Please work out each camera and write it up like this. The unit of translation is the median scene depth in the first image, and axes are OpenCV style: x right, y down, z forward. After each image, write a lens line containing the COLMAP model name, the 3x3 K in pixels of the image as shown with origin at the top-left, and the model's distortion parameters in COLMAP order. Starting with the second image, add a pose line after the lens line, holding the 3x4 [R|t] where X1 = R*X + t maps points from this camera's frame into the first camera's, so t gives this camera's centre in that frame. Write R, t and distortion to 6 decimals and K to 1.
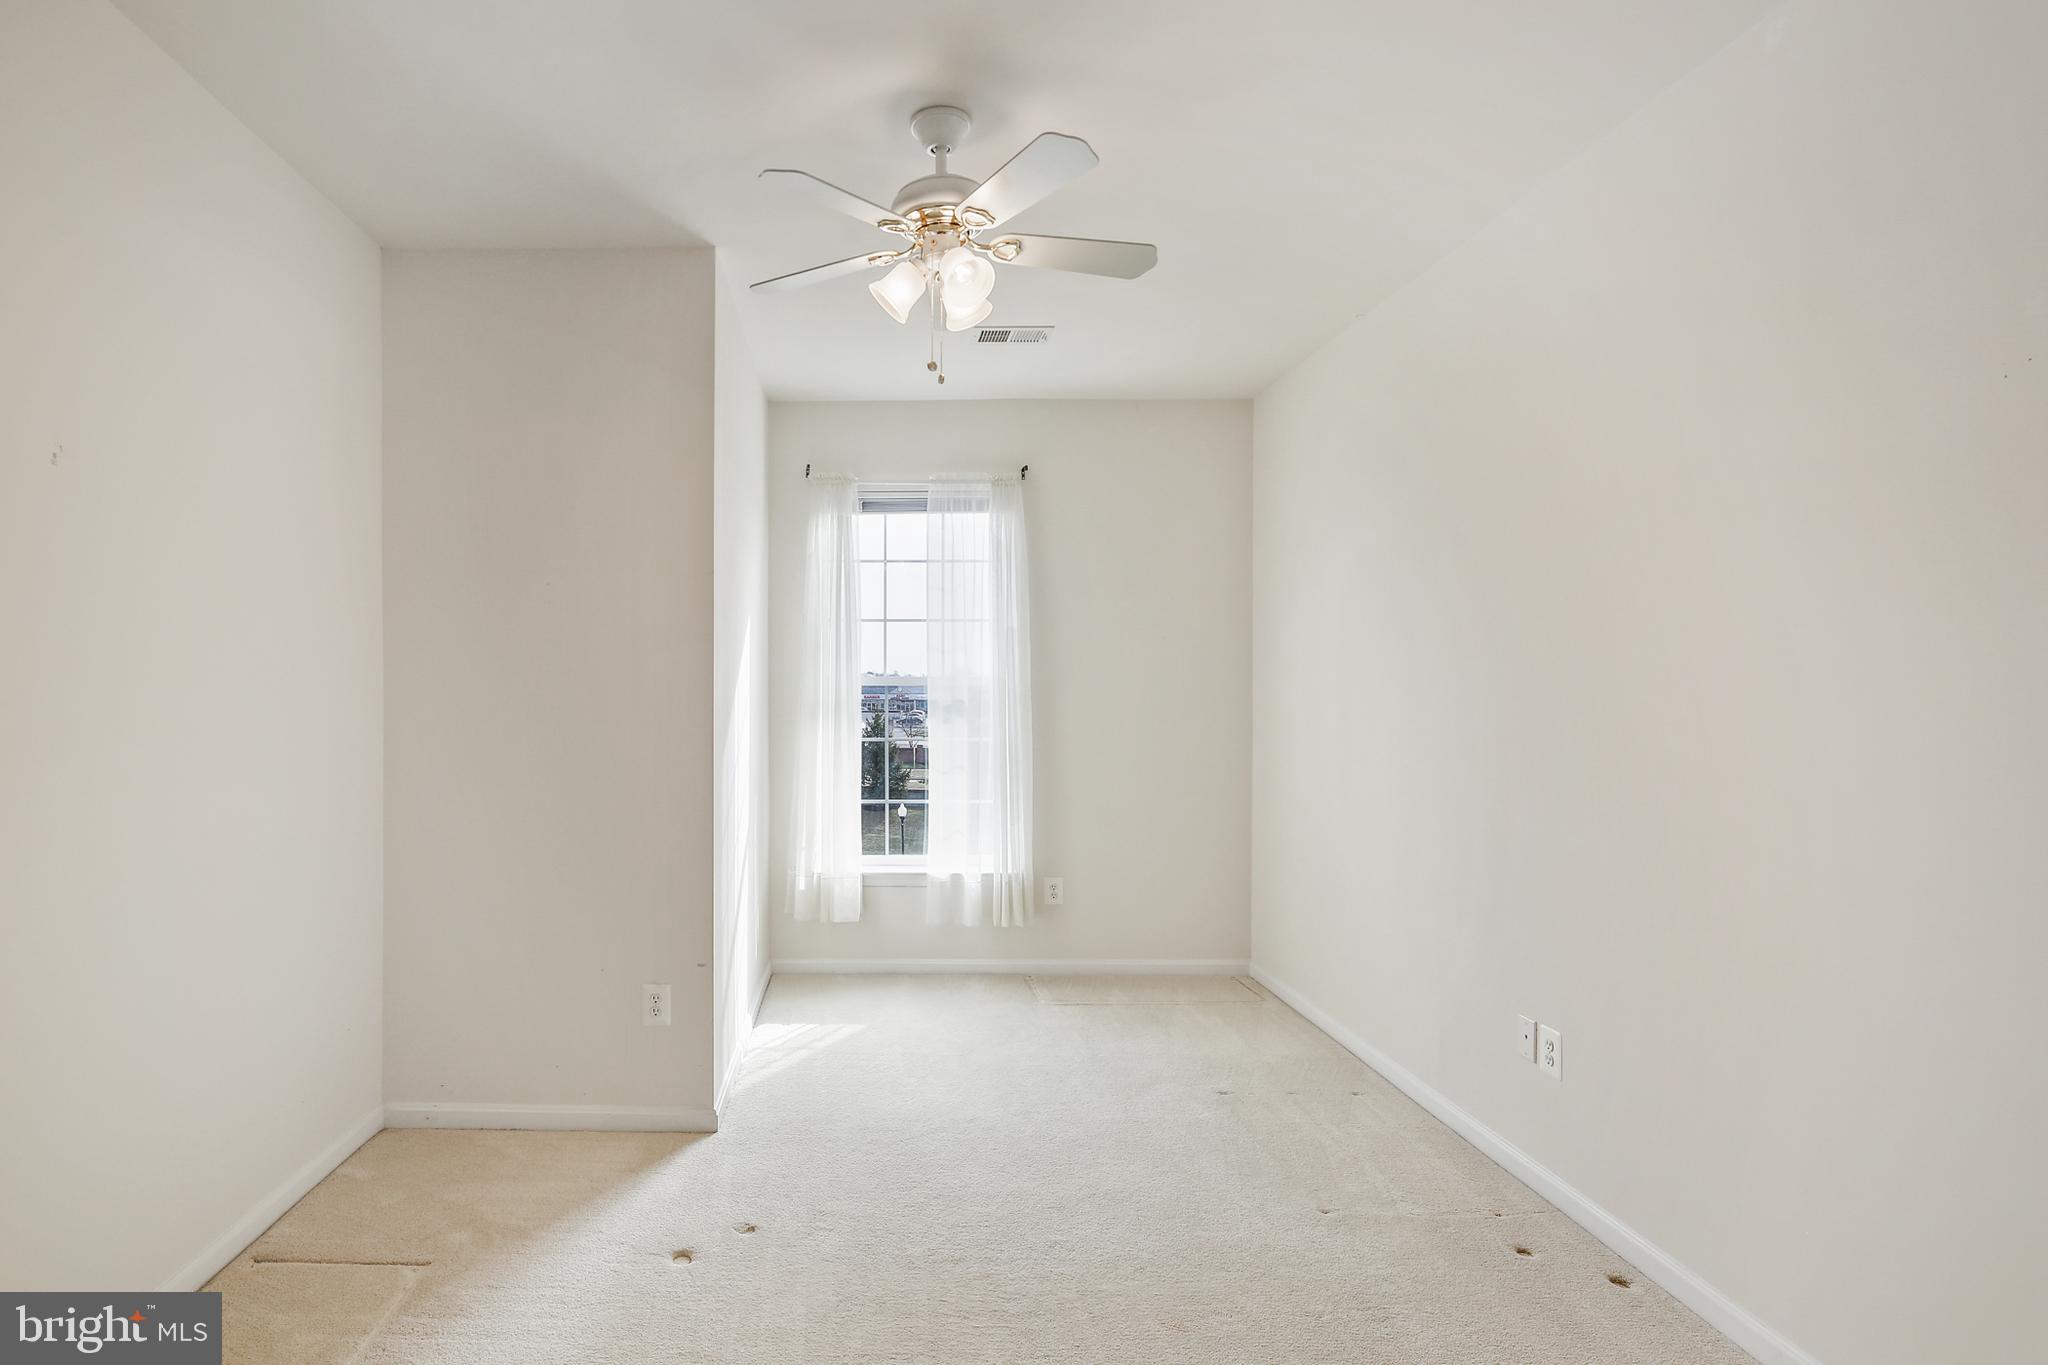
lens RADIAL K [[1003.7, 0, 1024.0], [0, 1003.7, 682.5], [0, 0, 1]] dist [0.002006, 0.000090]
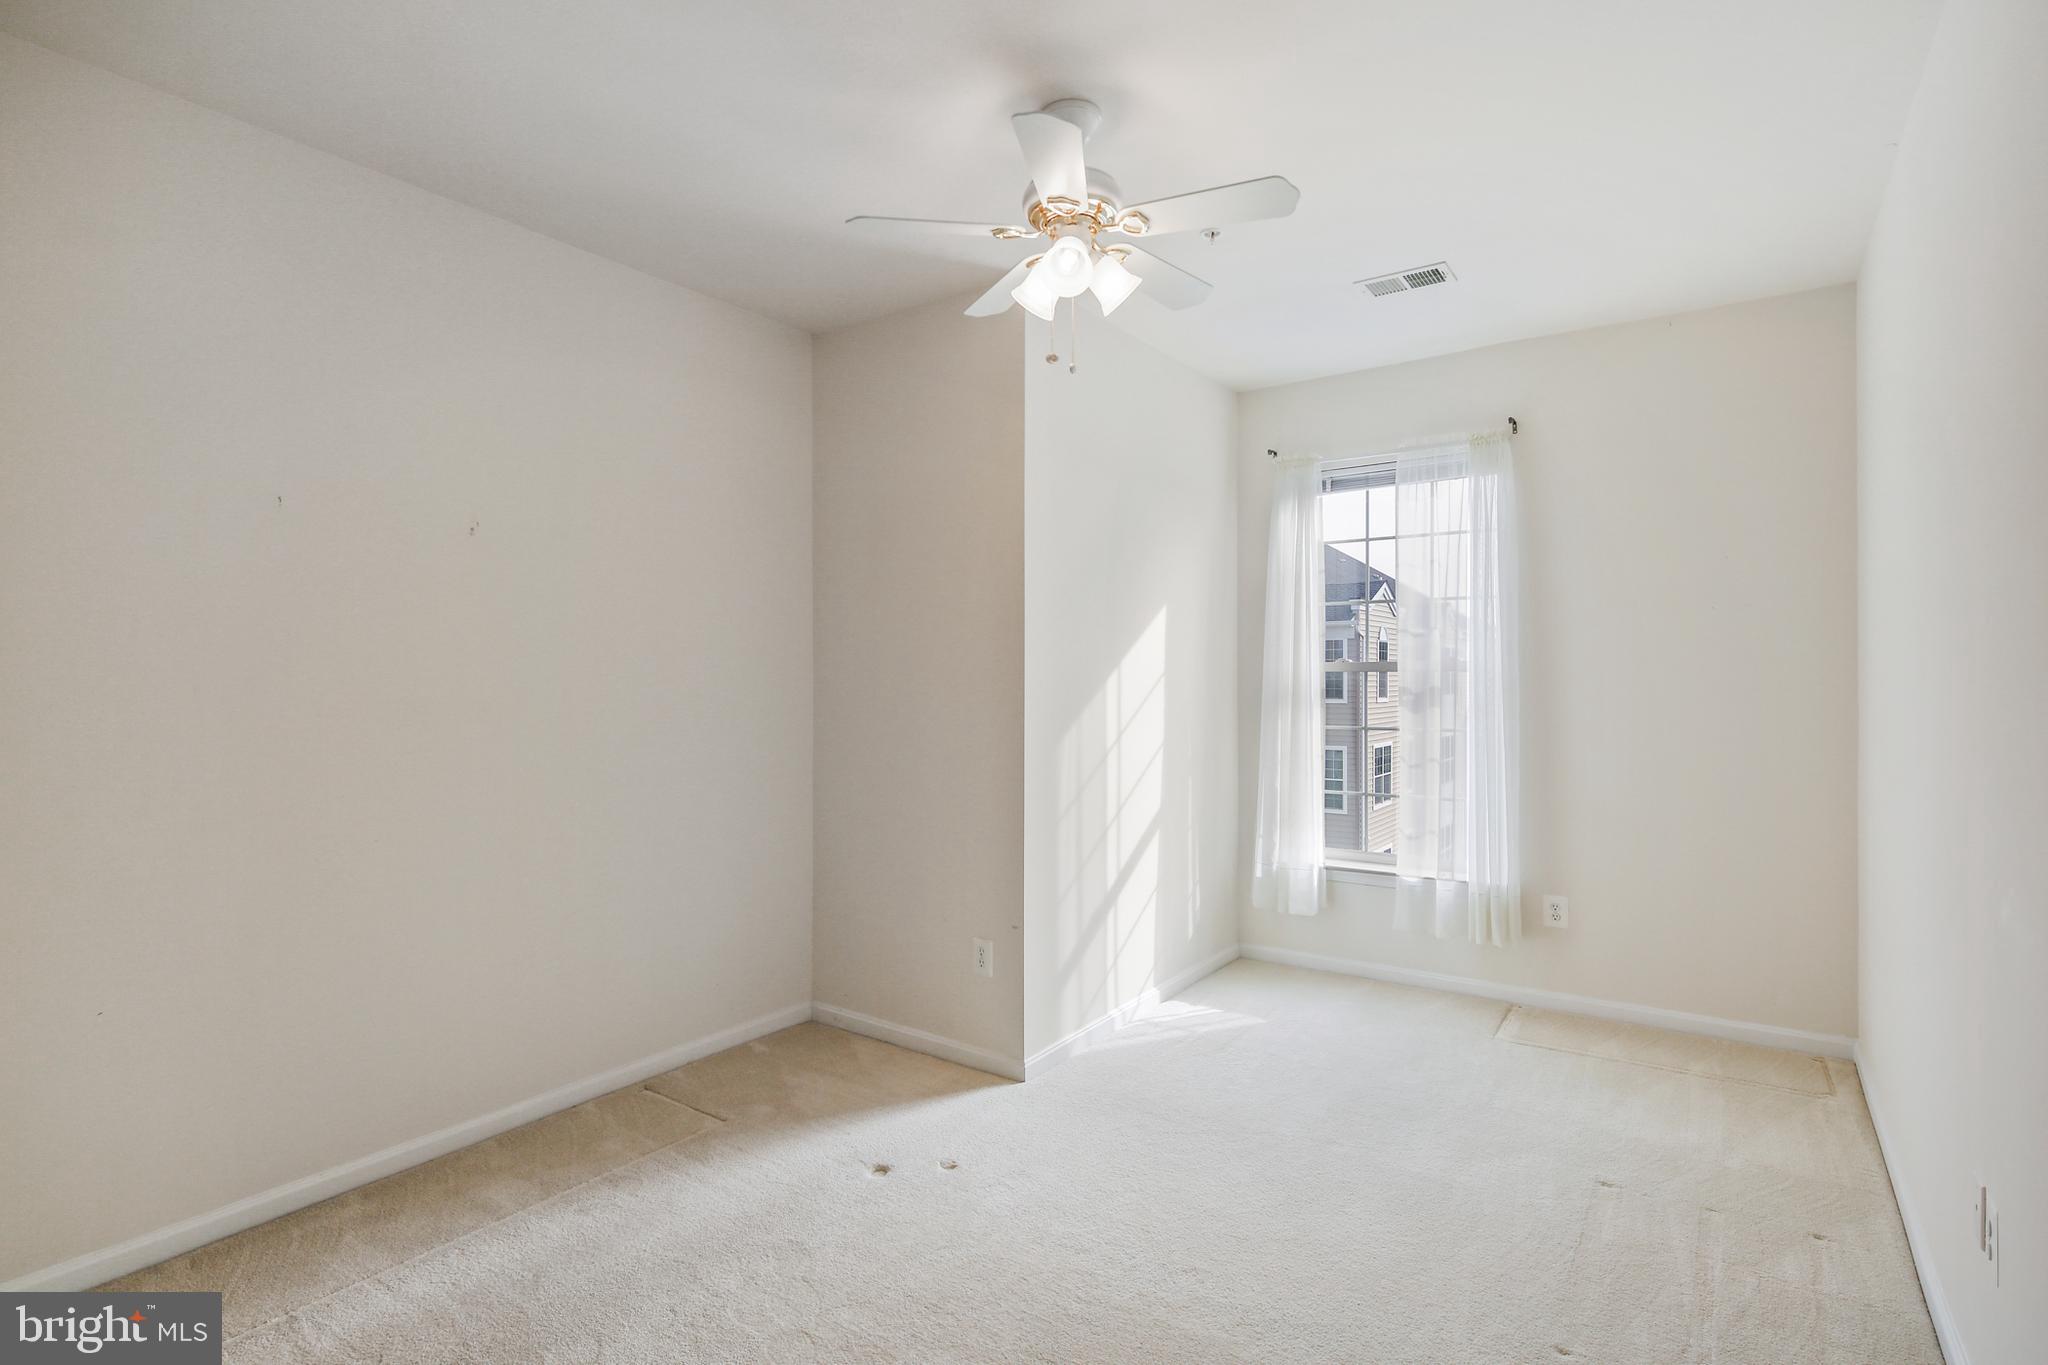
lens RADIAL K [[996.6, 0, 1018.7], [0, 996.6, 661.6], [0, 0, 1]] dist [0.000223, -0.000085]
pose [[0.824022, -0.011457, -0.566442, 0.142110], [0.007570, 0.999929, -0.009212, 0.000226], [0.566507, 0.003303, 0.824050, 0.047454]]
